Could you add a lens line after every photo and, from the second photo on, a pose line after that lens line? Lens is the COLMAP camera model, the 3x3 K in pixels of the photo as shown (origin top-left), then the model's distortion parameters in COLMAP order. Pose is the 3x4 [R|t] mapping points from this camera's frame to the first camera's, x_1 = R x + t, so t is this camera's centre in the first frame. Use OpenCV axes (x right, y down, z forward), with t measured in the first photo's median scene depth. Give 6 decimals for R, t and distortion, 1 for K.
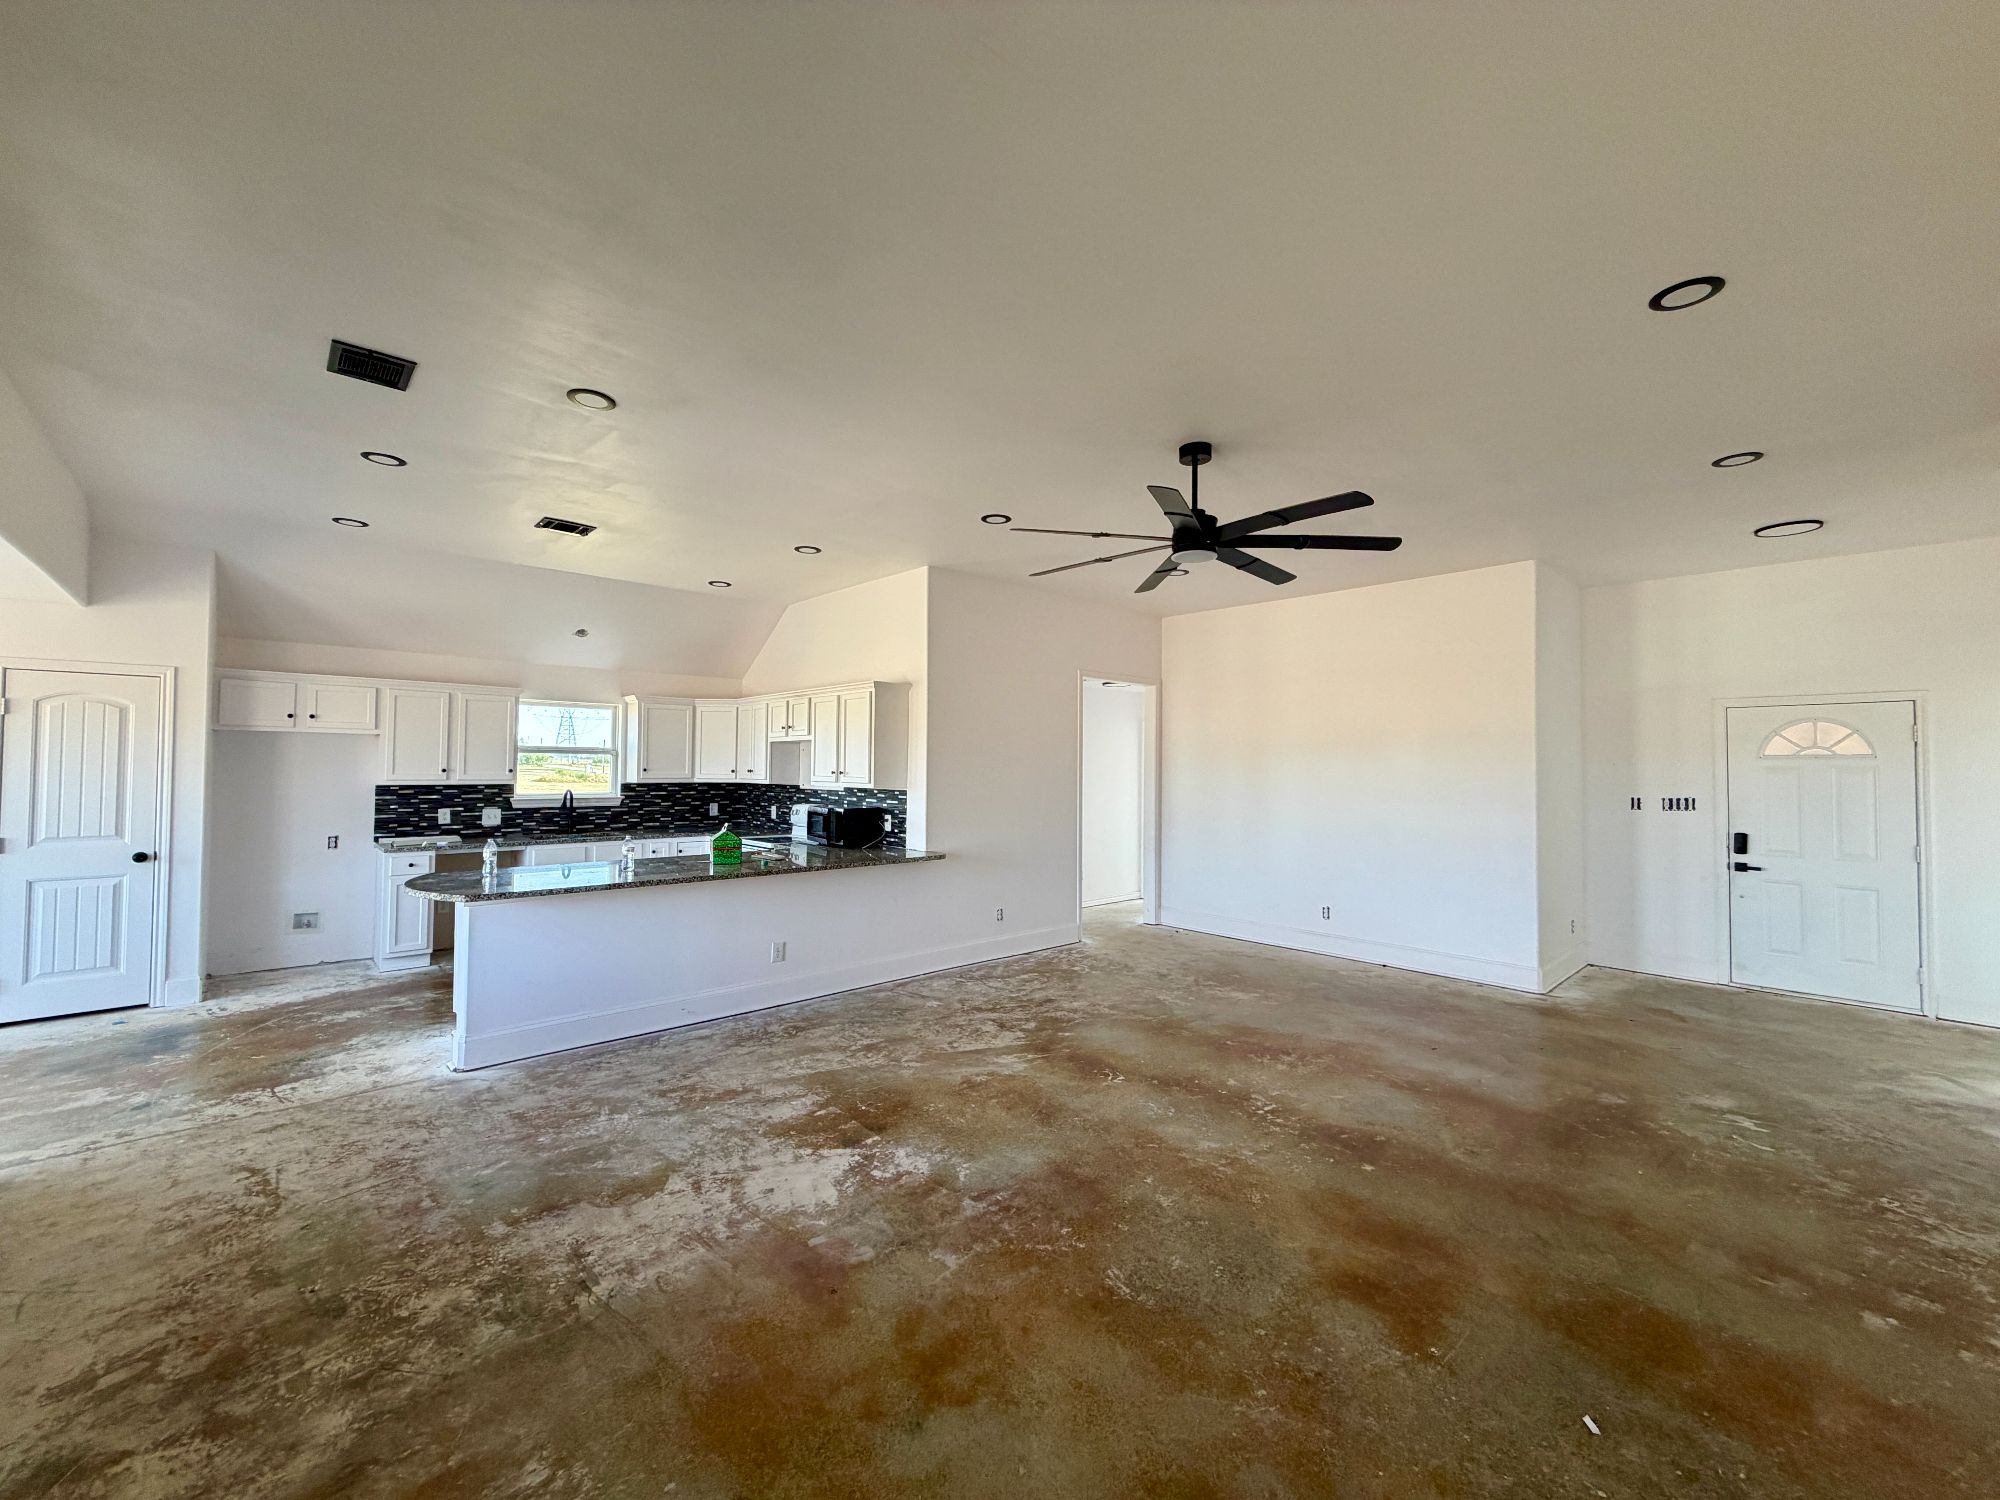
lens RADIAL K [[804.8, 0, 1039.4], [0, 804.8, 743.3], [0, 0, 1]] dist [0.003785, 0.000810]
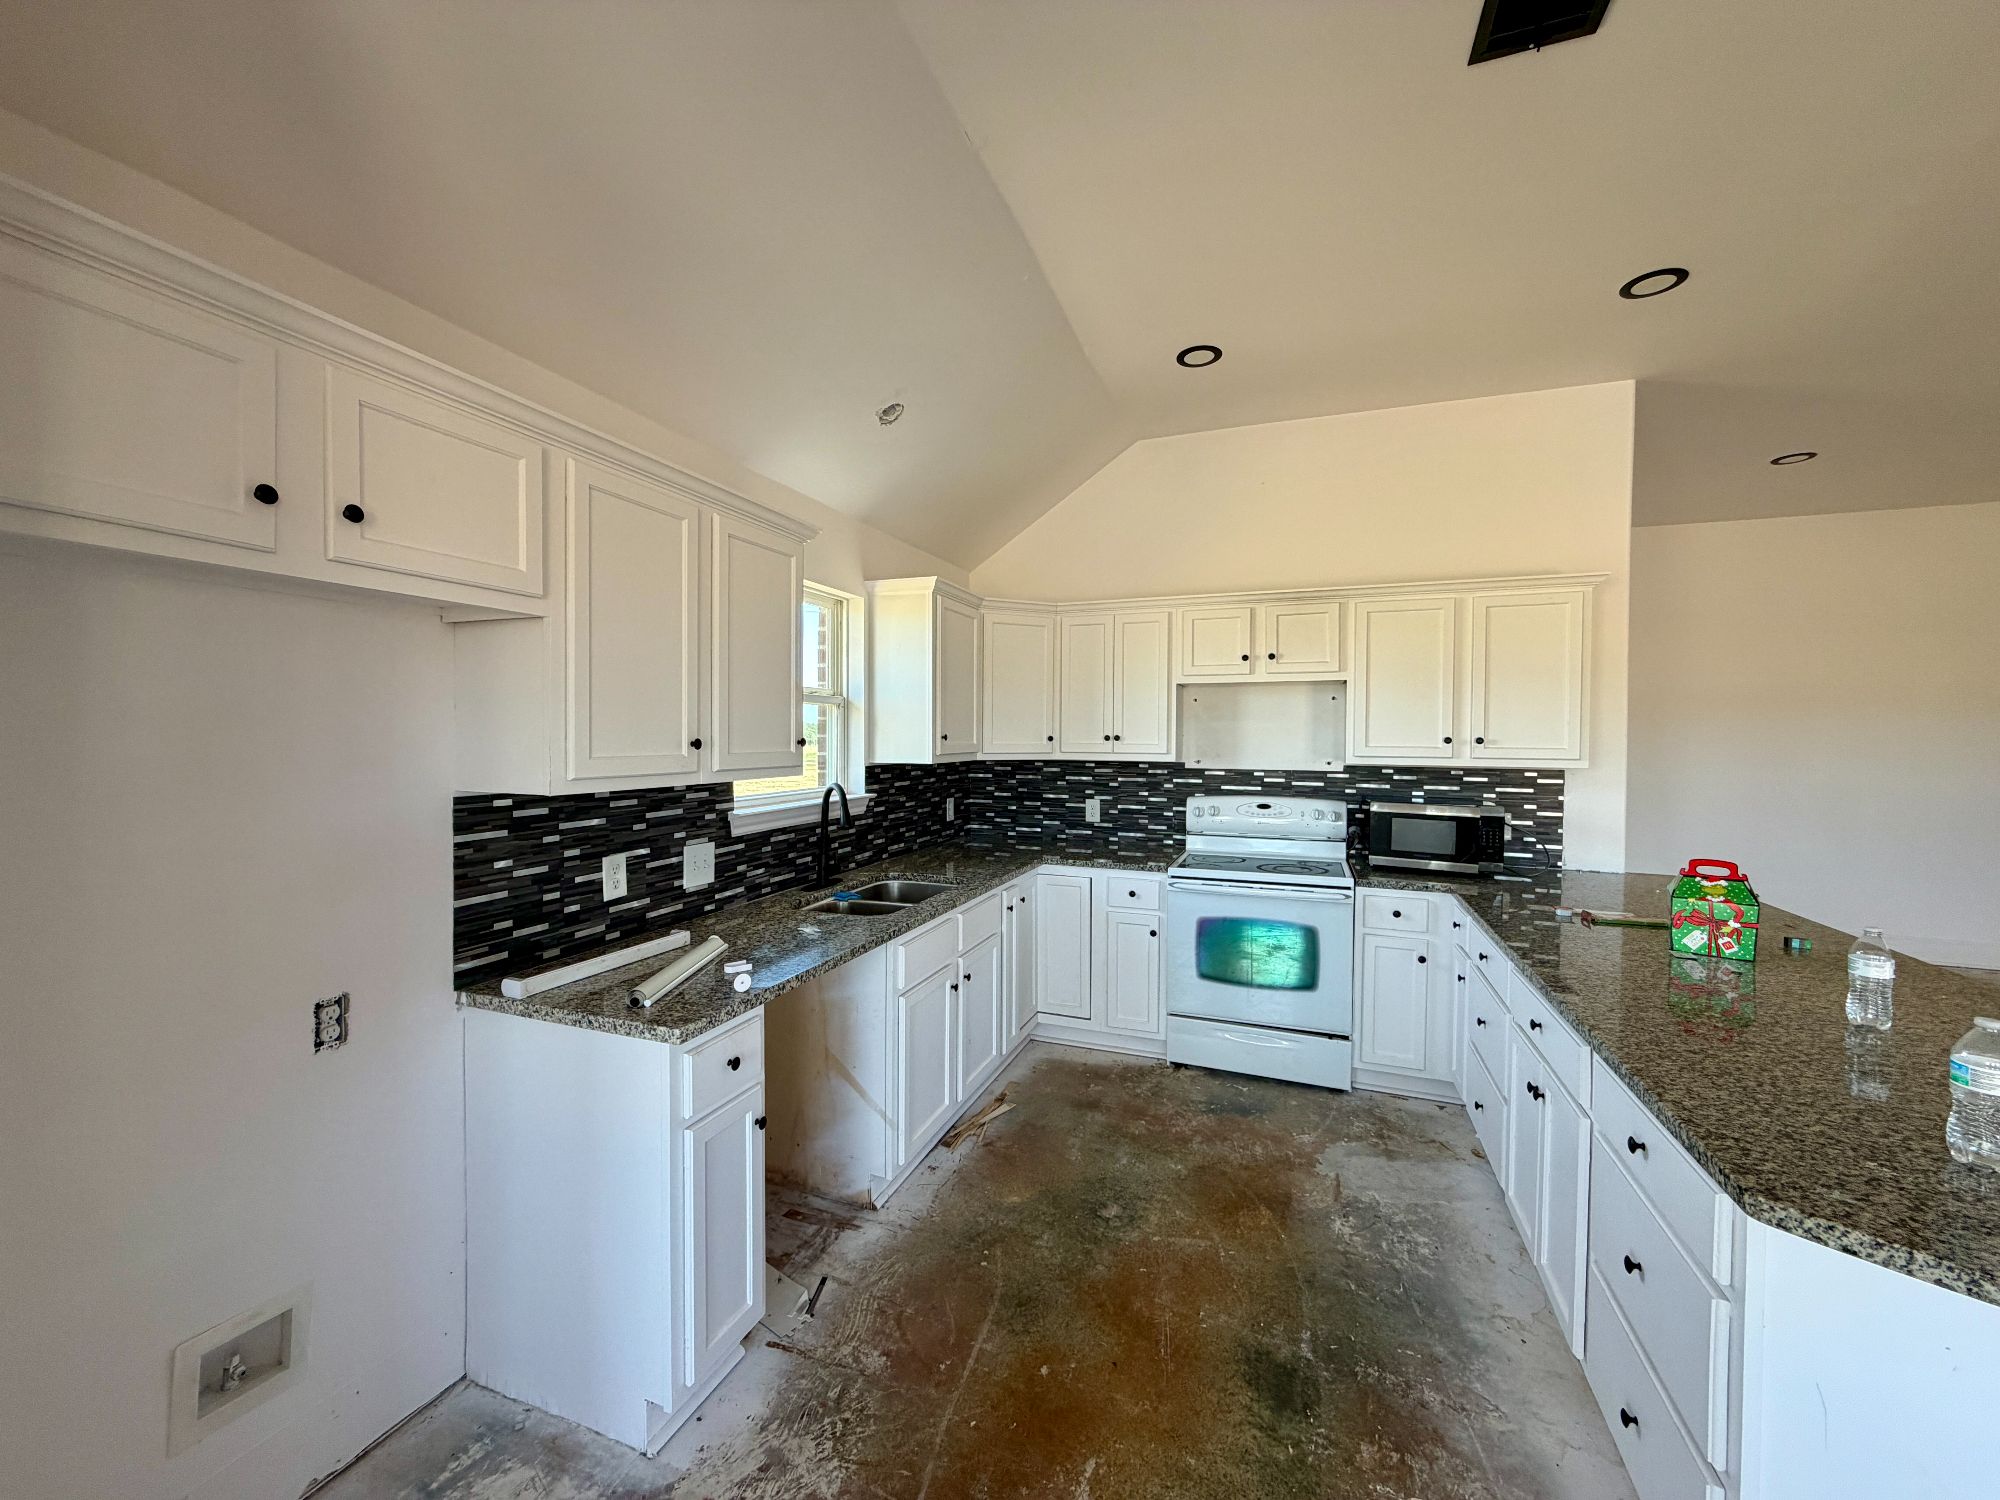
lens RADIAL K [[804.8, 0, 1004.7], [0, 804.8, 749.2], [0, 0, 1]] dist [0.003785, 0.000810]
pose [[0.894258, -0.012716, 0.447370, -0.727761], [-0.014191, 0.998288, 0.056743, 0.014917], [-0.447326, -0.057092, 0.892547, 0.615707]]
